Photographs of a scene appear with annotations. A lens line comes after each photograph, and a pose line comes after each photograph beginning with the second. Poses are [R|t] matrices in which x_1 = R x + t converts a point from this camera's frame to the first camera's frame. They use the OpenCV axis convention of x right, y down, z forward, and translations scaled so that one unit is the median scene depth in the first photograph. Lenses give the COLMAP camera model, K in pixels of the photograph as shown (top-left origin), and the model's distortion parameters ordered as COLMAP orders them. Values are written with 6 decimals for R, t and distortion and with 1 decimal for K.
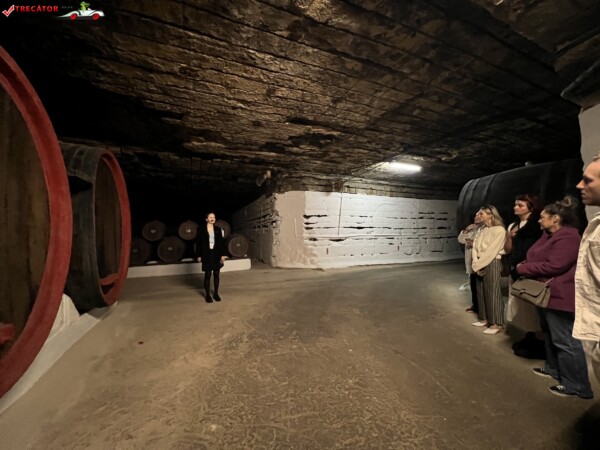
lens RADIAL K [[238.8, 0, 300.1], [0, 238.8, 225.4], [0, 0, 1]] dist [-0.000150, -0.000345]
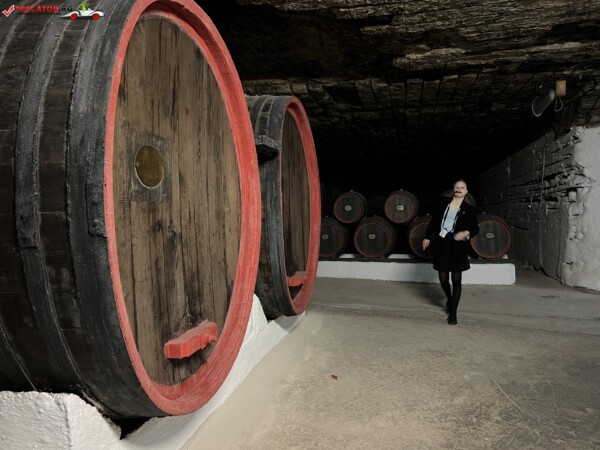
lens RADIAL K [[451.6, 0, 303.0], [0, 451.6, 220.9], [0, 0, 1]] dist [0.044491, -0.044837]
pose [[0.795509, 0.029932, -0.605202, 0.026356], [0.008196, 0.998156, 0.060139, -0.024190], [0.605886, -0.052801, 0.793797, -0.048022]]
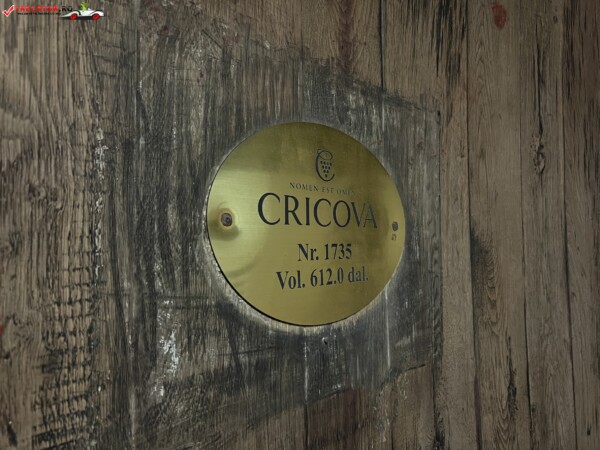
lens RADIAL K [[451.6, 0, 299.3], [0, 451.6, 226.4], [0, 0, 1]] dist [0.044491, -0.044837]
pose [[0.290956, -0.025846, -0.956387, -0.327729], [0.023491, 0.999527, -0.019865, -0.053951], [0.956448, -0.016686, 0.291426, 0.223629]]
